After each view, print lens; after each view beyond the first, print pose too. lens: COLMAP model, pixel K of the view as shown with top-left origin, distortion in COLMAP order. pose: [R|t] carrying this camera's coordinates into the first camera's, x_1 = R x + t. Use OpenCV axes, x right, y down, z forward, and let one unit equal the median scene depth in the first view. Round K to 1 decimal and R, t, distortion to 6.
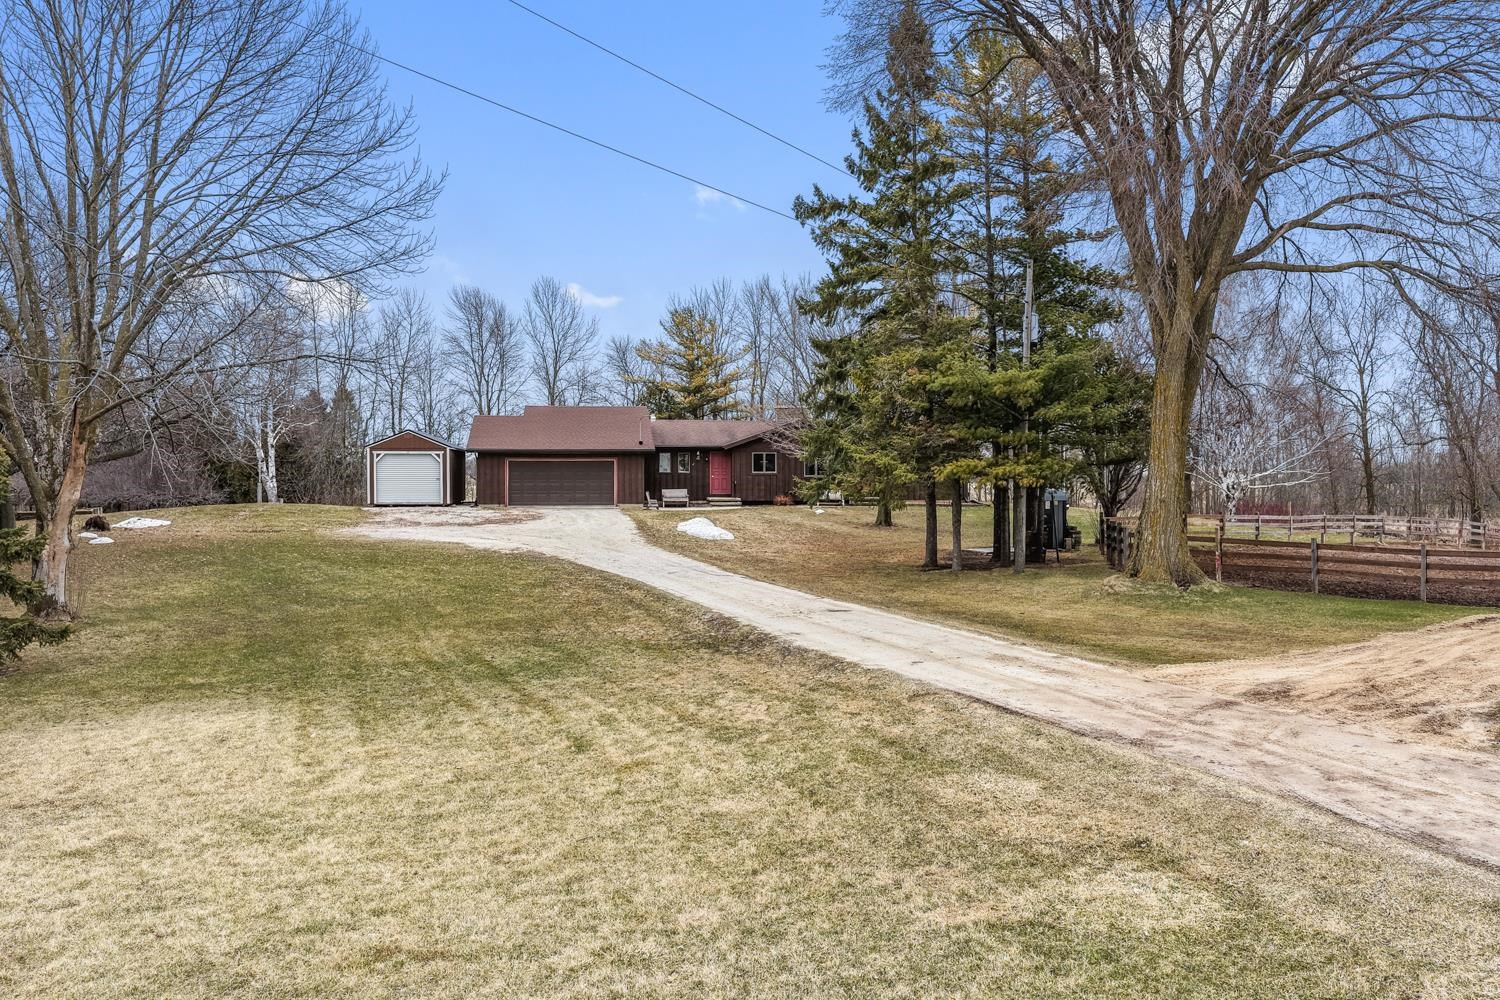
lens RADIAL K [[1302.3, 0, 754.1], [0, 1302.3, 498.4], [0, 0, 1]] dist [-0.015403, -0.005622]
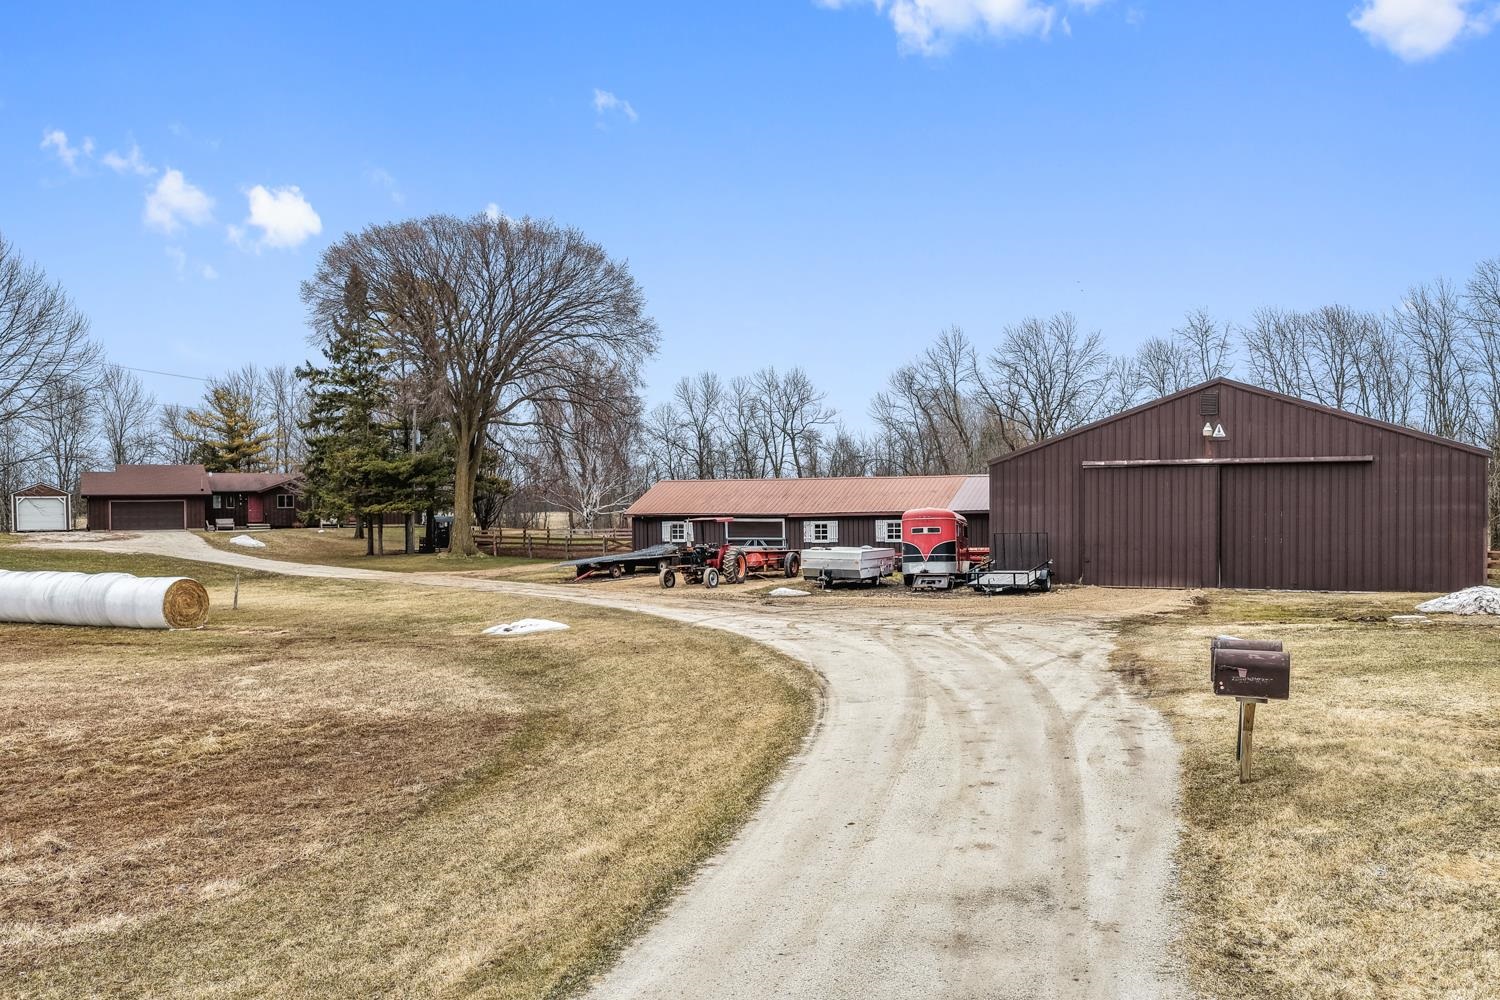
lens RADIAL K [[1264.9, 0, 748.1], [0, 1264.9, 535.3], [0, 0, 1]] dist [-0.016011, 0.043236]
pose [[0.939416, -0.017725, 0.342321, 0.010285], [0.015799, 0.999840, 0.008414, 0.010083], [-0.342415, -0.002496, 0.939545, -0.657123]]
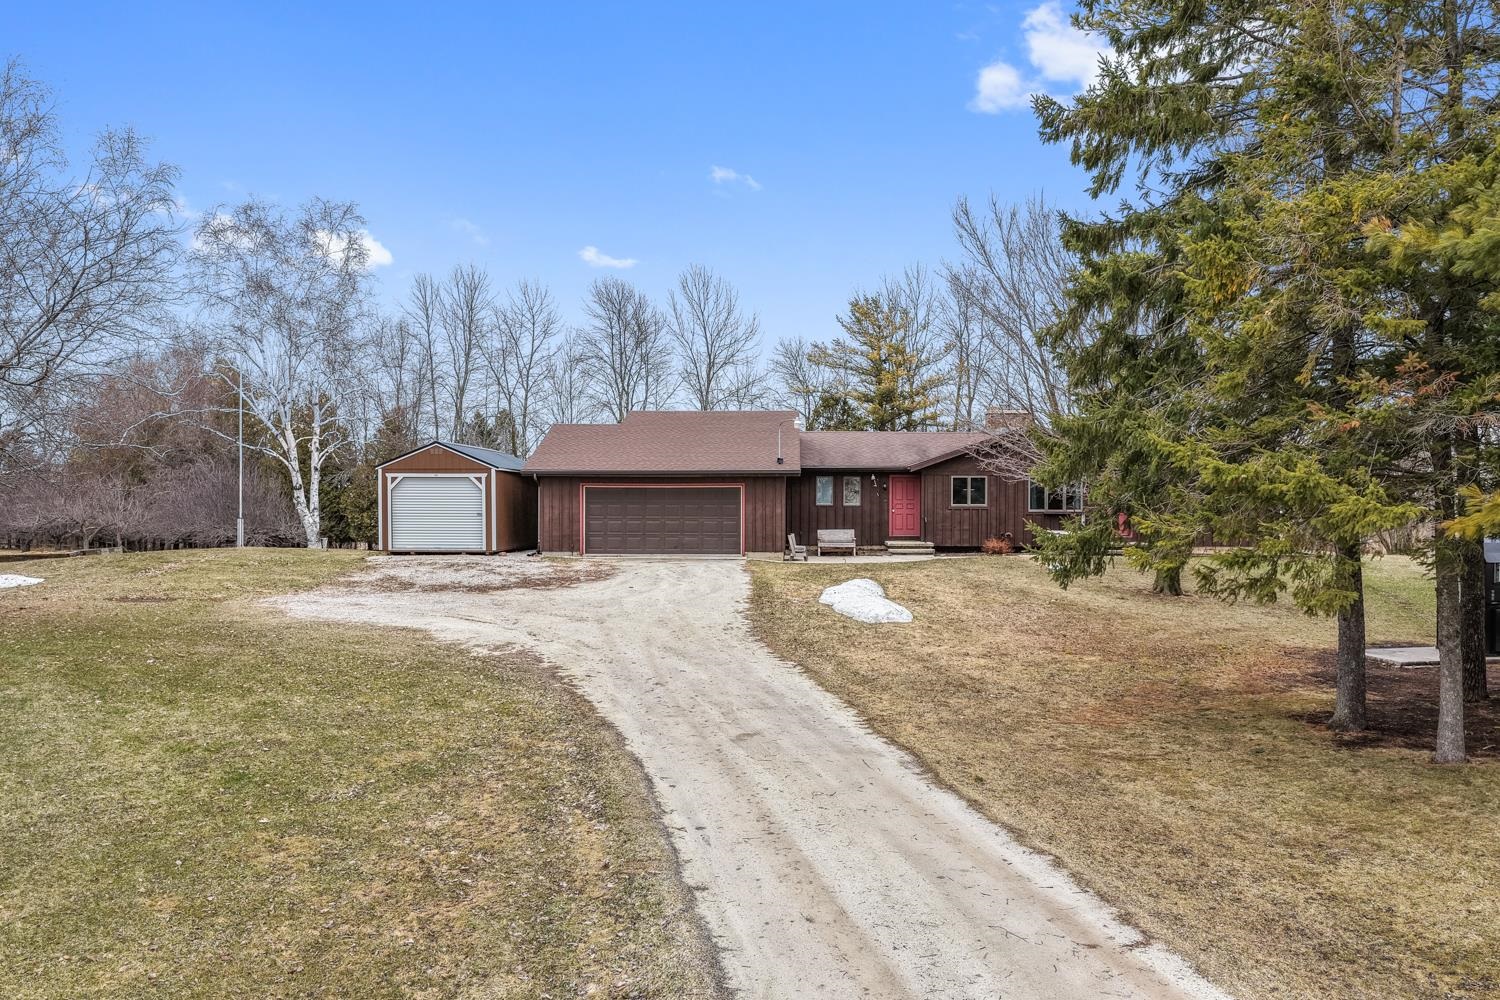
lens RADIAL K [[1264.9, 0, 744.1], [0, 1264.9, 484.6], [0, 0, 1]] dist [-0.016011, 0.043236]
pose [[0.985193, -0.000718, -0.171449, 0.005784], [-0.005216, 0.999403, -0.034157, -0.007941], [0.171372, 0.034546, 0.984601, 0.347727]]
